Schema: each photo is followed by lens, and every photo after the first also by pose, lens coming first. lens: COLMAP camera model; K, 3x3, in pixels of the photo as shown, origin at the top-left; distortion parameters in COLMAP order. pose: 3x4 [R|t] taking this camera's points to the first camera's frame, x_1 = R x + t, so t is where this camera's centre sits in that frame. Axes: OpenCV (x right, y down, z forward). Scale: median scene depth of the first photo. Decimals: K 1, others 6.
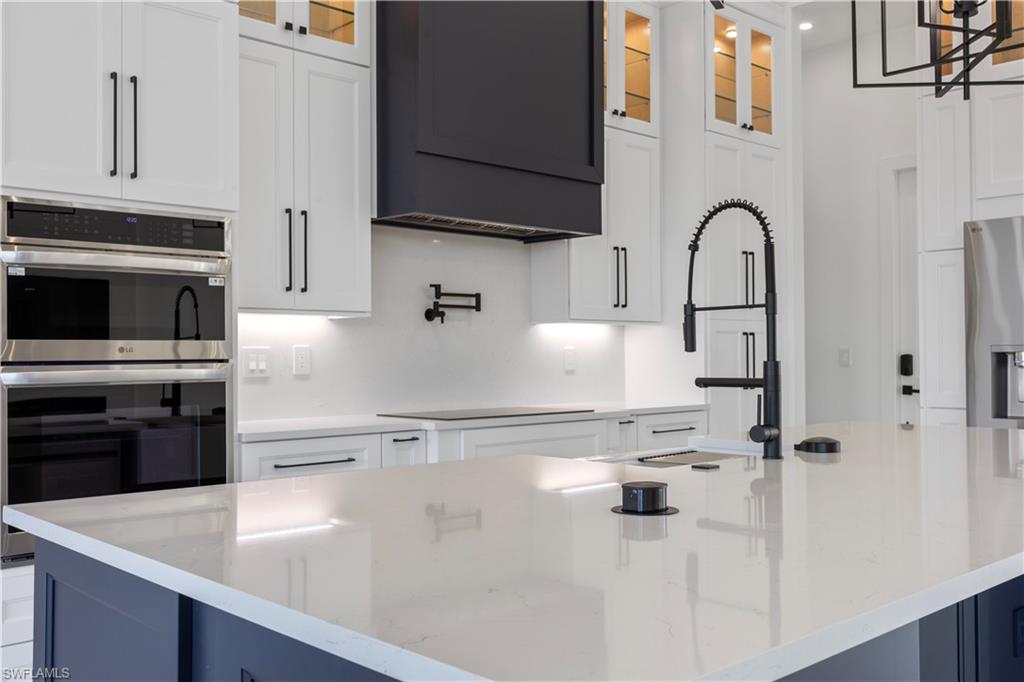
lens RADIAL K [[953.6, 0, 512.0], [0, 953.6, 341.0], [0, 0, 1]] dist [0.008327, -0.009035]
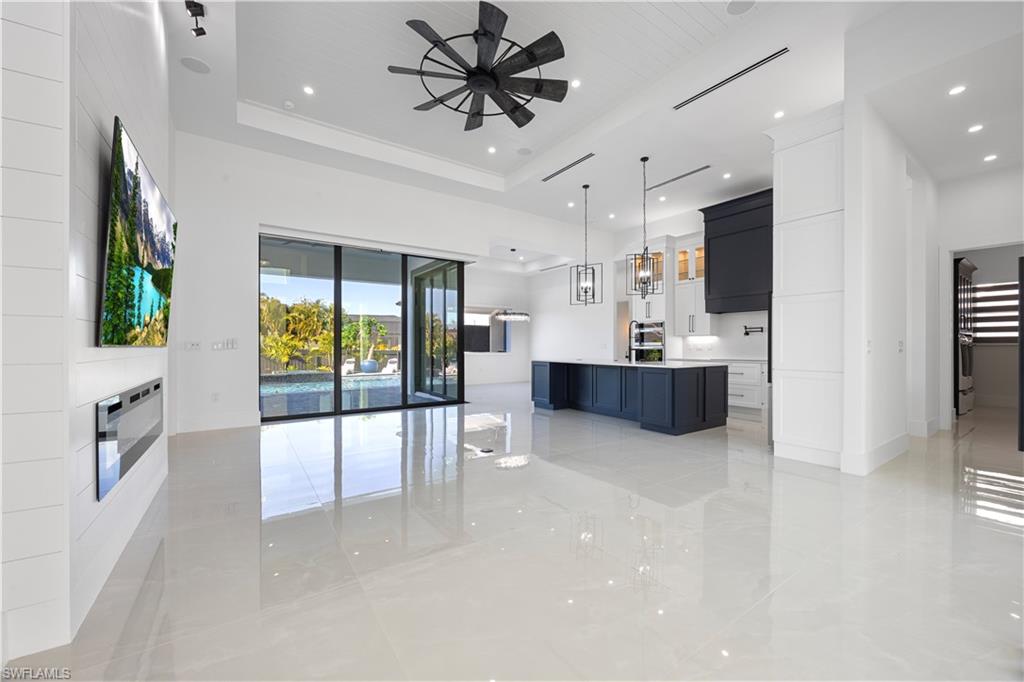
lens RADIAL K [[403.0, 0, 514.6], [0, 403.0, 348.0], [0, 0, 1]] dist [-0.002023, -0.000324]
pose [[-0.161235, 0.012581, -0.986836, 2.311233], [0.016602, 0.999812, 0.010034, -0.004013], [0.986776, -0.014766, -0.161413, 0.490696]]
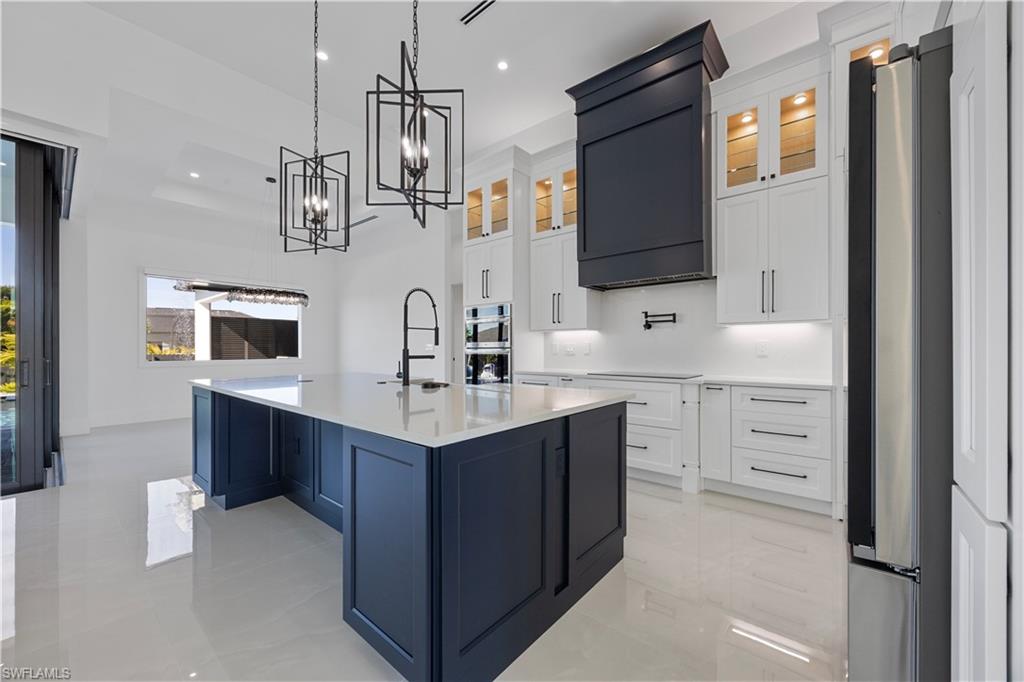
lens RADIAL K [[388.9, 0, 522.8], [0, 388.9, 351.2], [0, 0, 1]] dist [-0.000611, -0.000073]
pose [[0.116880, 0.013421, -0.993055, 1.027517], [0.017201, 0.999731, 0.015536, 0.012305], [0.992997, -0.018898, 0.116617, 0.885196]]
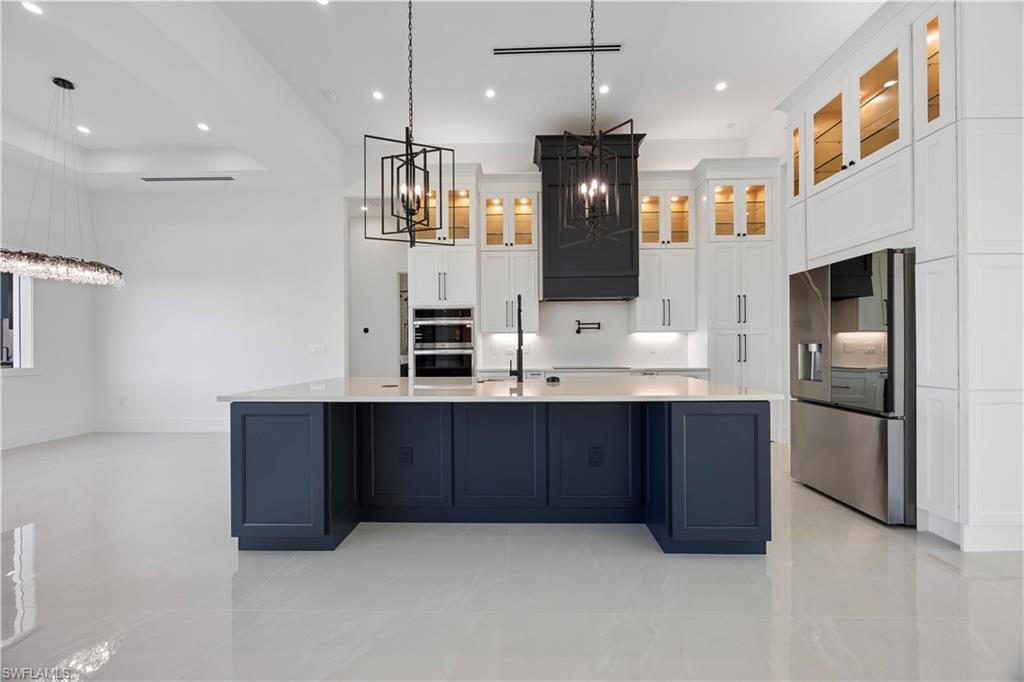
lens RADIAL K [[389.4, 0, 510.6], [0, 389.4, 349.8], [0, 0, 1]] dist [-0.003575, -0.000279]
pose [[0.704050, 0.003774, -0.710140, 0.818274], [0.015241, 0.999675, 0.020424, -0.000790], [0.709986, -0.025203, 0.703764, 0.089480]]
